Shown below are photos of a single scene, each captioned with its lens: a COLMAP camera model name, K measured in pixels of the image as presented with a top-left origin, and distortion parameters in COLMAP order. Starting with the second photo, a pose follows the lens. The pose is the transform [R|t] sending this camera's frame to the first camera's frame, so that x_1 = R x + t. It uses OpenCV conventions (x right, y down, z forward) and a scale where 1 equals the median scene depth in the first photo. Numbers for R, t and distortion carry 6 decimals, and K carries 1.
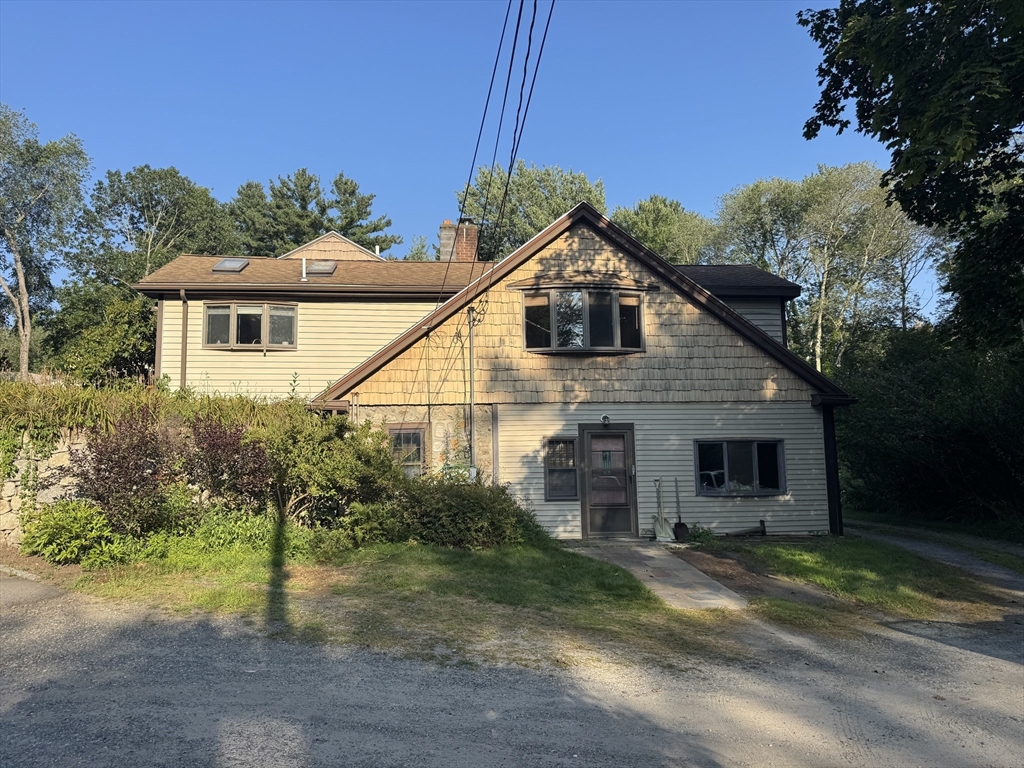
lens RADIAL K [[722.3, 0, 509.0], [0, 722.3, 391.2], [0, 0, 1]] dist [0.095907, -0.127054]
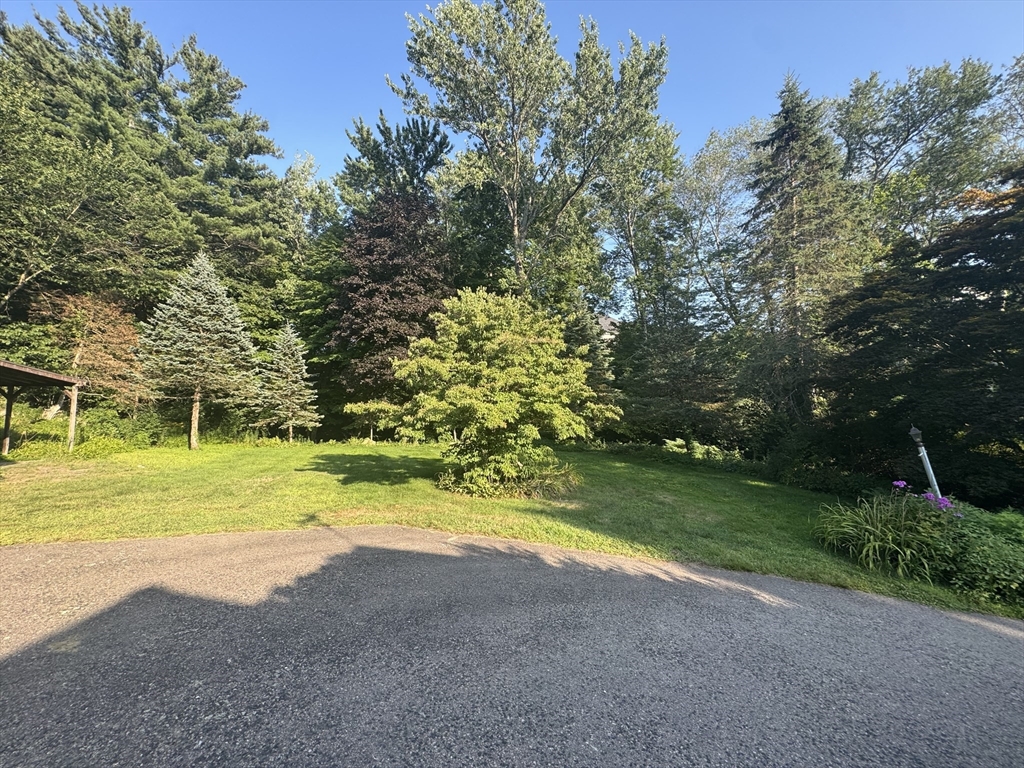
lens RADIAL K [[408.2, 0, 512.0], [0, 408.2, 384.0], [0, 0, 1]] dist [-0.000885, 0.000266]
pose [[0.914849, 0.023740, 0.403098, -0.114450], [-0.034621, 0.999206, 0.019728, 0.033315], [-0.402309, -0.032004, 0.914944, 0.596337]]
